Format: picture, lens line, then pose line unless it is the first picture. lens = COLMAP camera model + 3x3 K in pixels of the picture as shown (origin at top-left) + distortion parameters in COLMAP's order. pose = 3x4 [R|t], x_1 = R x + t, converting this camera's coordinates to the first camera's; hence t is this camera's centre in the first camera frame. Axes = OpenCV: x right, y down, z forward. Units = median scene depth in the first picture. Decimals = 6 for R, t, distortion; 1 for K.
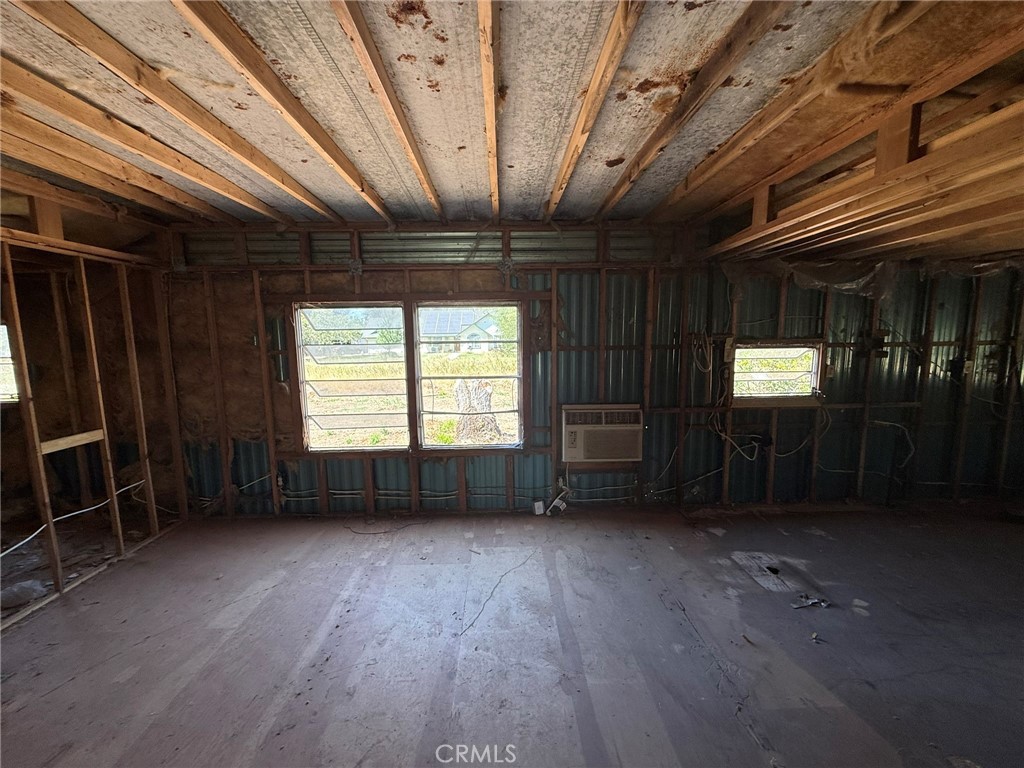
lens RADIAL K [[411.5, 0, 509.2], [0, 411.5, 386.5], [0, 0, 1]] dist [-0.001077, 0.000528]
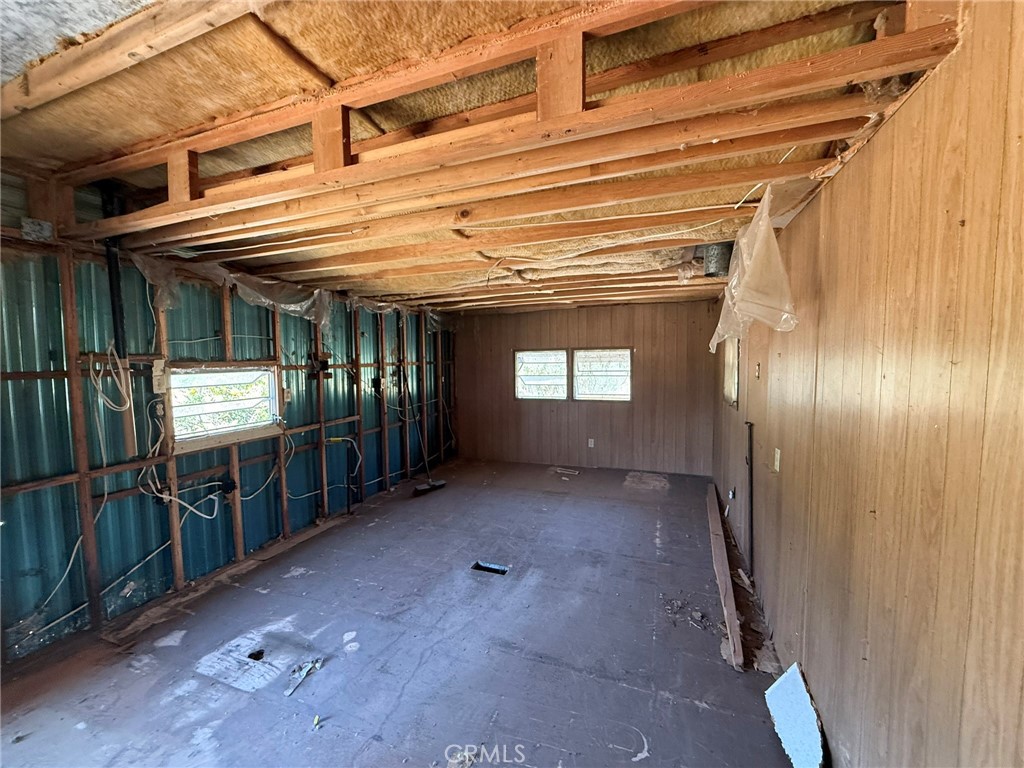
lens RADIAL K [[411.5, 0, 511.0], [0, 411.5, 384.7], [0, 0, 1]] dist [-0.001077, 0.000528]
pose [[0.384871, -0.053827, 0.921400, 0.106825], [0.116625, 0.993132, 0.009302, -0.009585], [-0.915573, 0.103878, 0.388505, 0.158354]]
